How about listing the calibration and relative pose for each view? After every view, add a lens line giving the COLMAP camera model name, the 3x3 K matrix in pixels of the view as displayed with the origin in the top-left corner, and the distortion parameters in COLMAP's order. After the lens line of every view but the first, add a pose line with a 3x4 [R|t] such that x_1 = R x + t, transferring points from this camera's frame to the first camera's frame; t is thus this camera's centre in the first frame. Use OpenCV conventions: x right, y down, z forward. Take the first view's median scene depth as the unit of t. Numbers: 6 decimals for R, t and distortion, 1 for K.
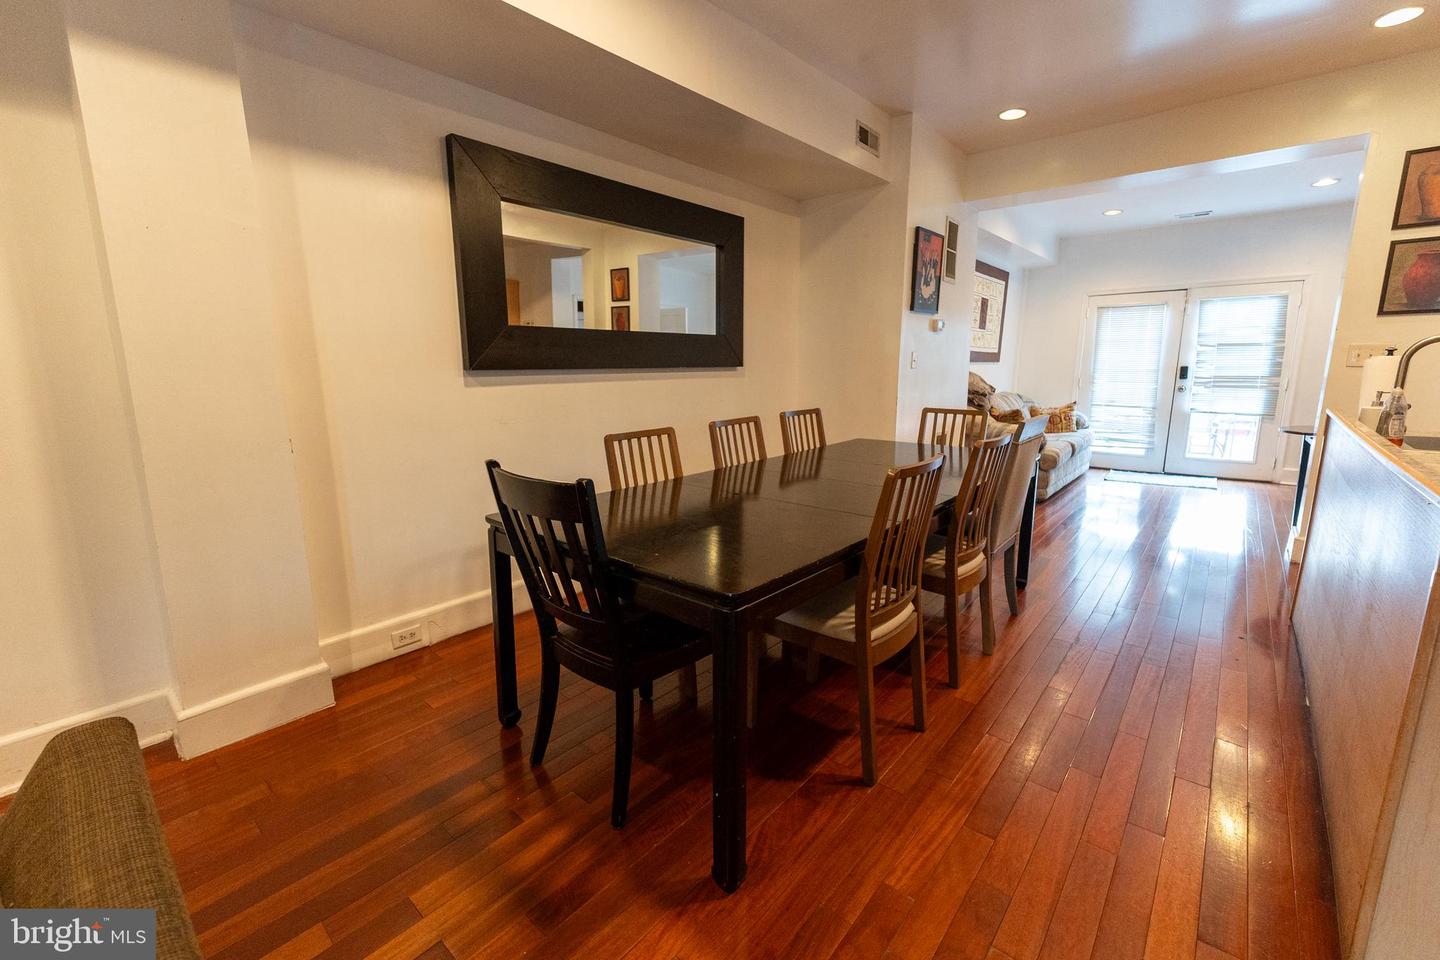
lens RADIAL K [[605.4, 0, 722.1], [0, 605.4, 474.7], [0, 0, 1]] dist [0.003743, -0.000144]
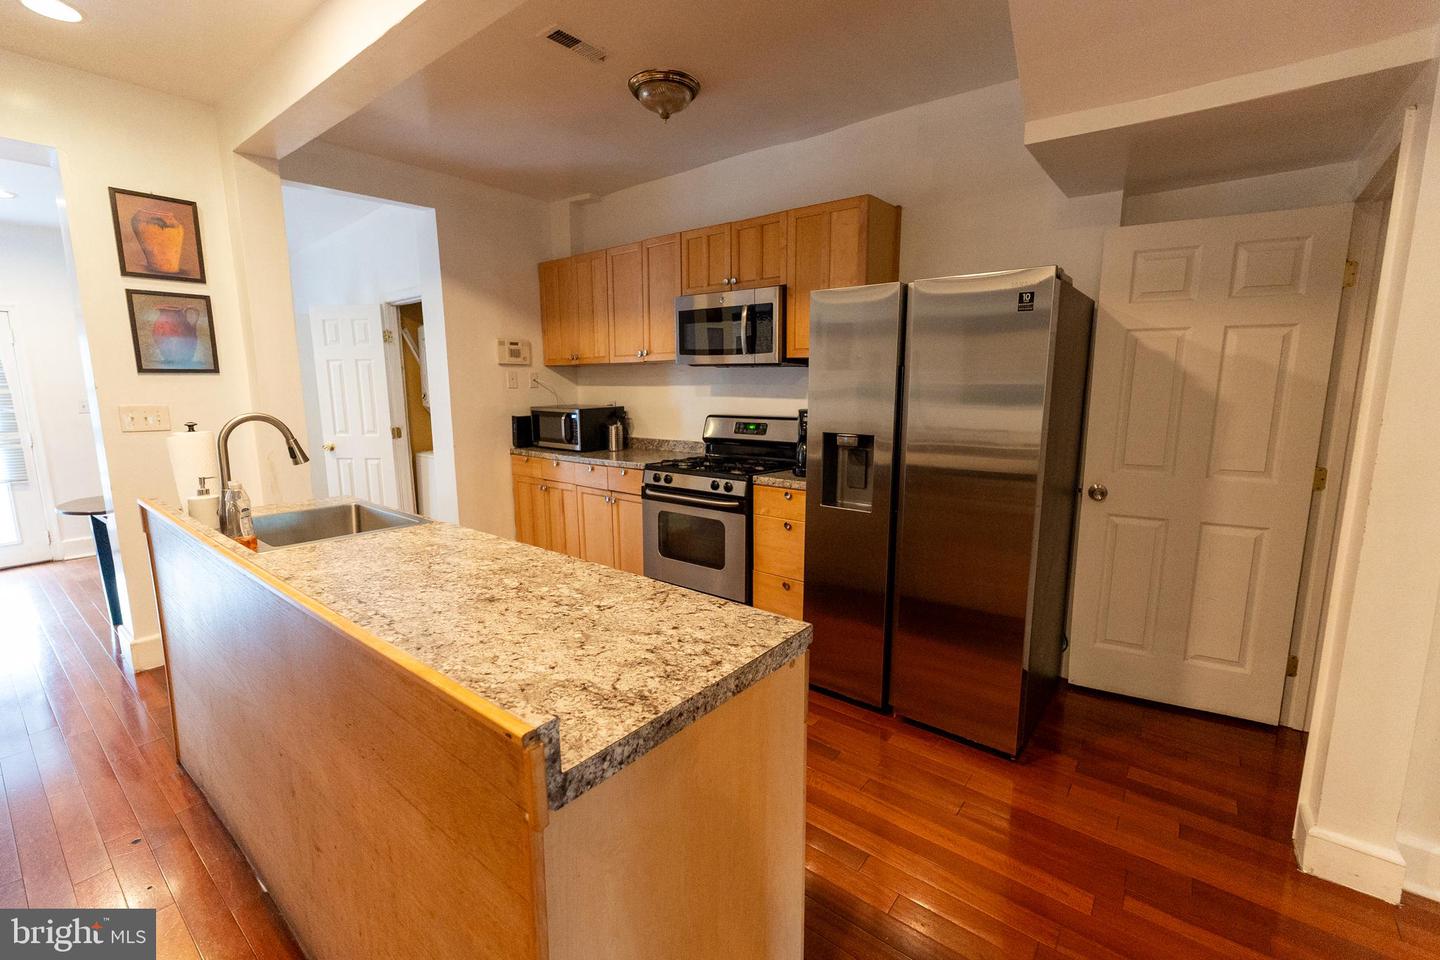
lens RADIAL K [[605.4, 0, 722.5], [0, 605.4, 476.9], [0, 0, 1]] dist [0.003743, -0.000144]
pose [[-0.041622, -0.145156, 0.988533, 0.088276], [0.185731, 0.971021, 0.150405, -0.050618], [-0.981719, 0.189861, -0.013456, 0.119406]]
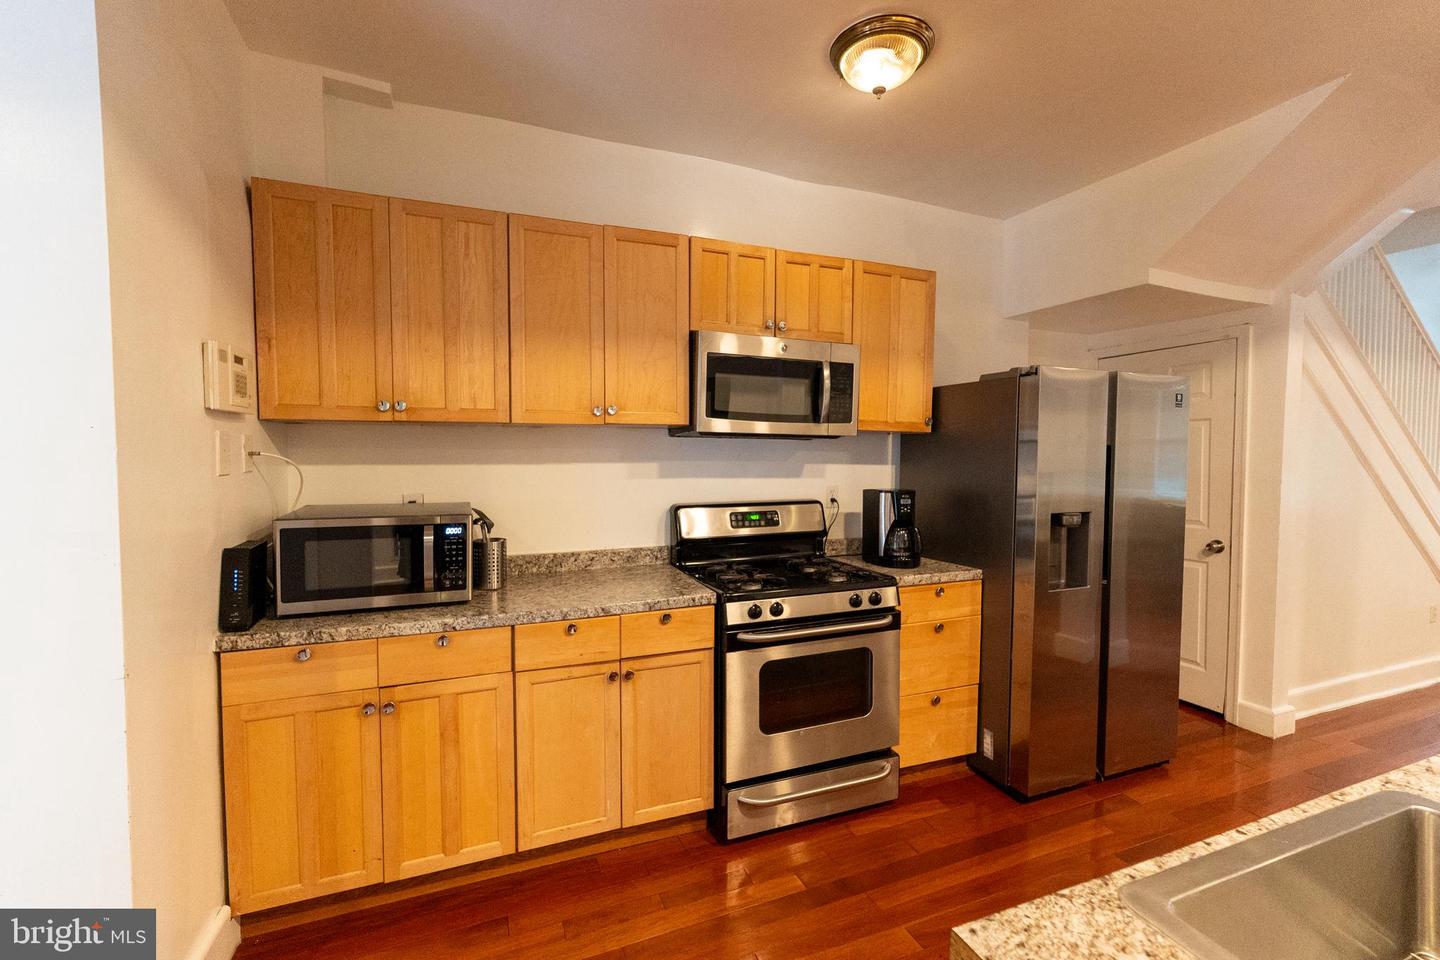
lens RADIAL K [[605.4, 0, 722.9], [0, 605.4, 472.6], [0, 0, 1]] dist [0.003743, -0.000144]
pose [[-0.887309, -0.012468, 0.461006, 0.513717], [0.087851, 0.976760, 0.195505, -0.127425], [-0.452730, 0.213973, -0.865593, 0.476279]]
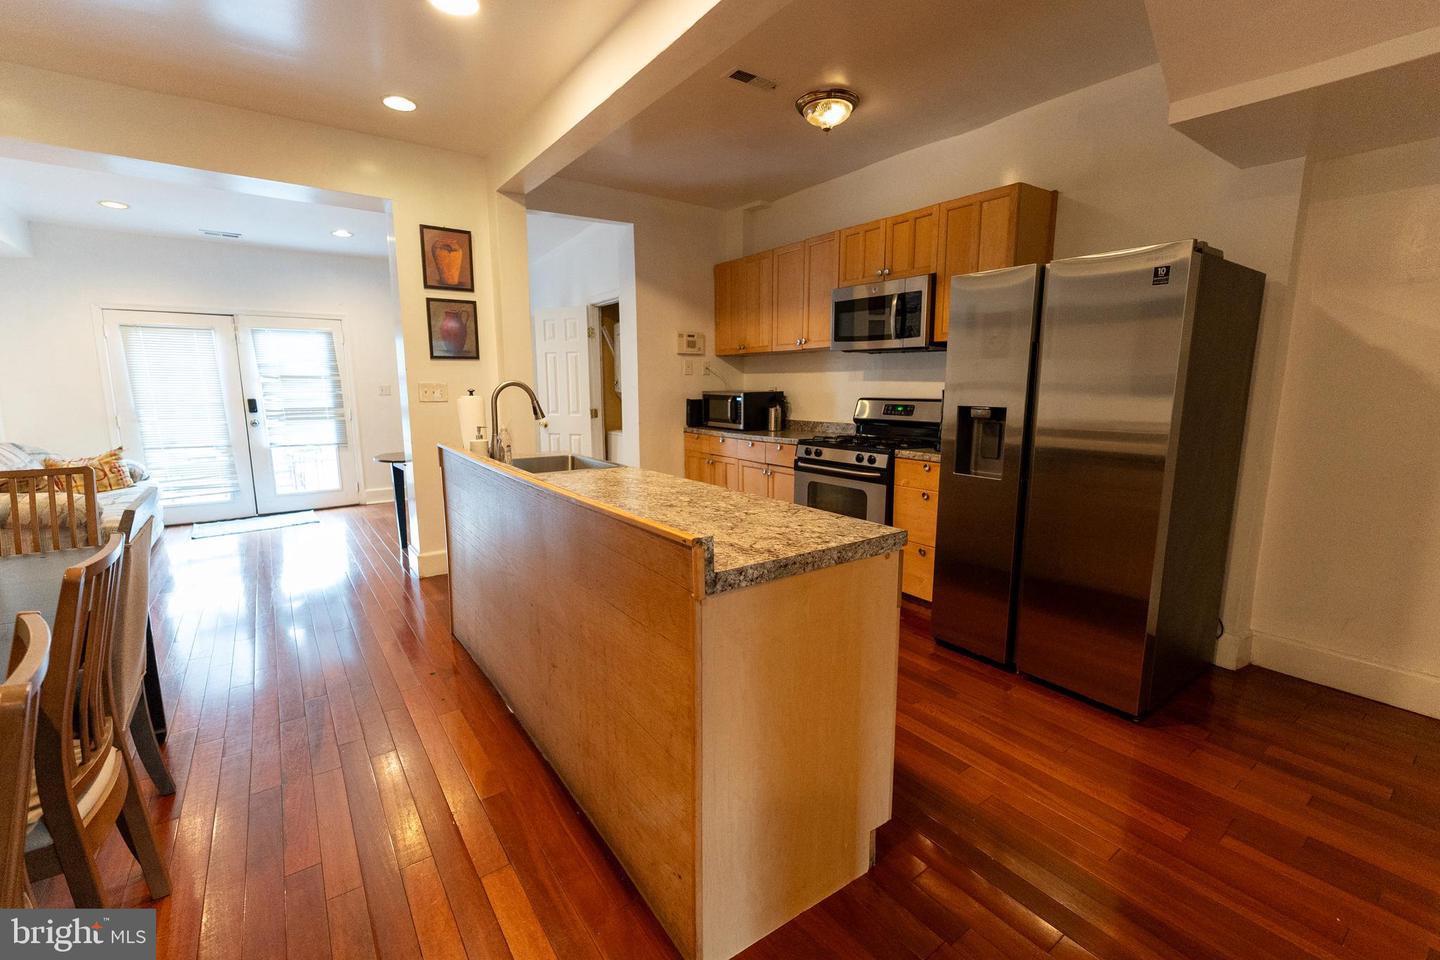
lens RADIAL K [[605.4, 0, 725.0], [0, 605.4, 477.0], [0, 0, 1]] dist [0.003743, -0.000144]
pose [[0.223407, -0.141244, 0.964437, 0.016275], [0.177169, 0.978848, 0.102314, -0.029775], [-0.958489, 0.148011, 0.243705, 0.104823]]
